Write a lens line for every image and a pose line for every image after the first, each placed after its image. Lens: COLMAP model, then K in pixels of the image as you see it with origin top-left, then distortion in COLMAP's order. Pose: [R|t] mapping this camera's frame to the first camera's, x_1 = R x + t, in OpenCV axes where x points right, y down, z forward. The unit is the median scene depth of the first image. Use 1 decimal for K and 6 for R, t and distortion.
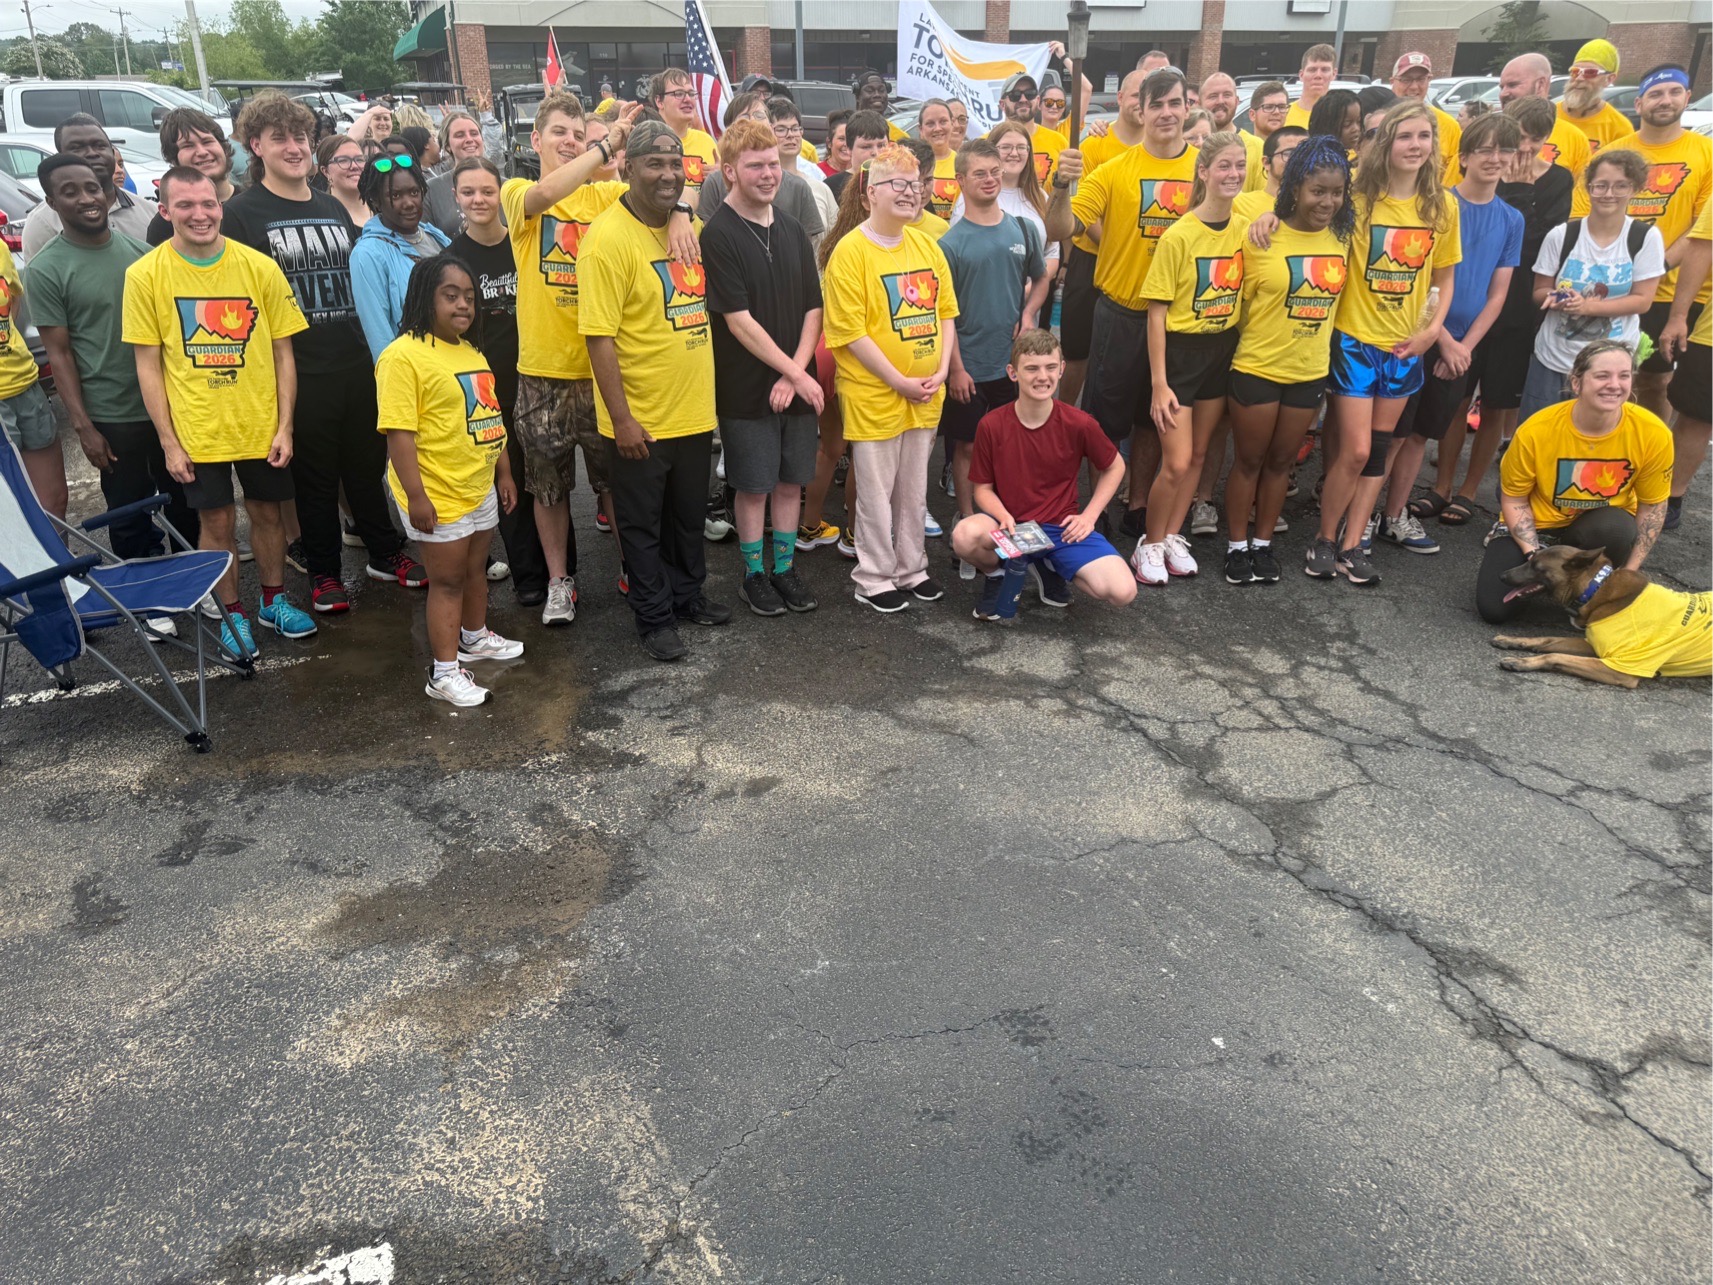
lens RADIAL K [[1216.7, 0, 847.4], [0, 1216.7, 650.0], [0, 0, 1]] dist [0.017471, -0.017708]
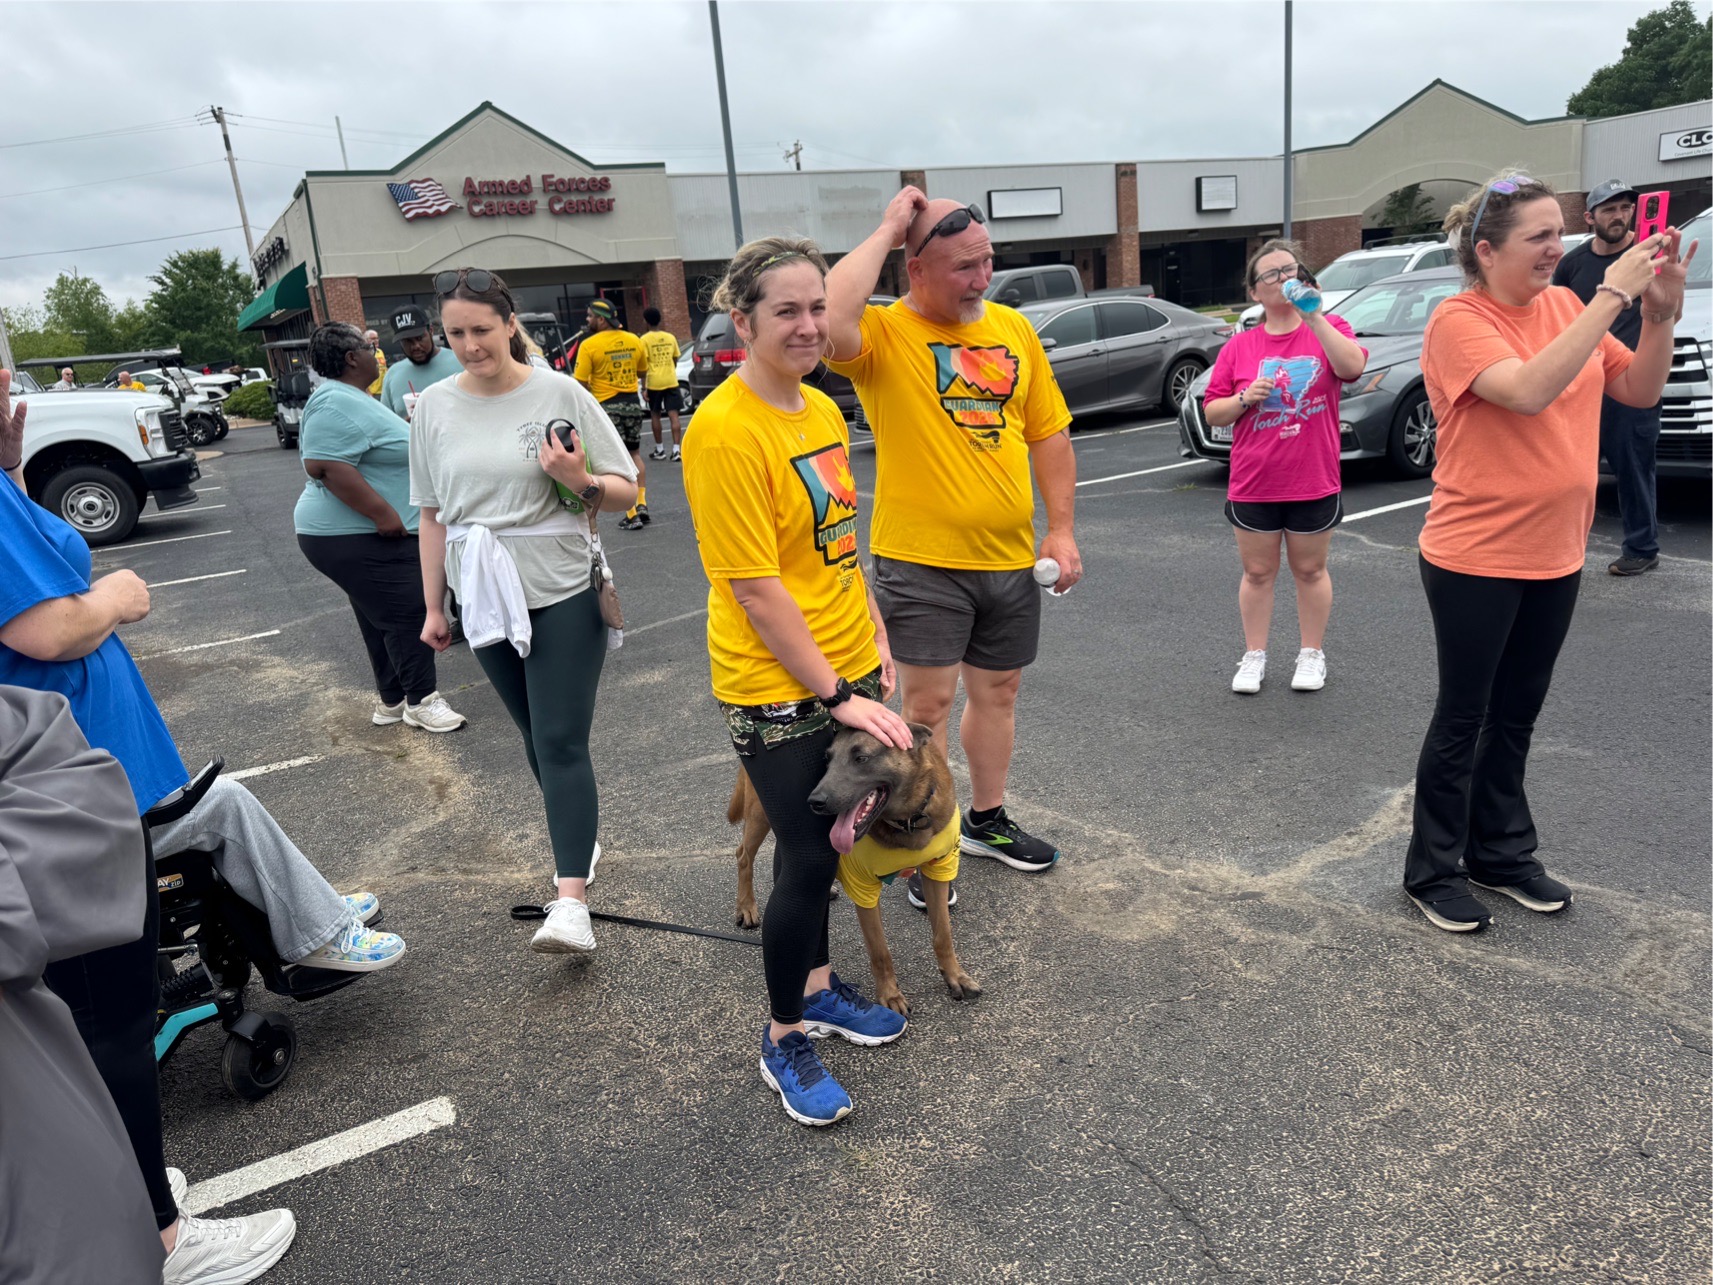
lens RADIAL K [[1211.3, 0, 853.7], [0, 1211.3, 645.3], [0, 0, 1]] dist [0.010668, -0.012585]
pose [[0.986269, -0.111238, 0.122065, -0.896346], [0.130797, 0.977391, -0.166131, -0.731853], [-0.100825, 0.179816, 0.978520, 1.818658]]
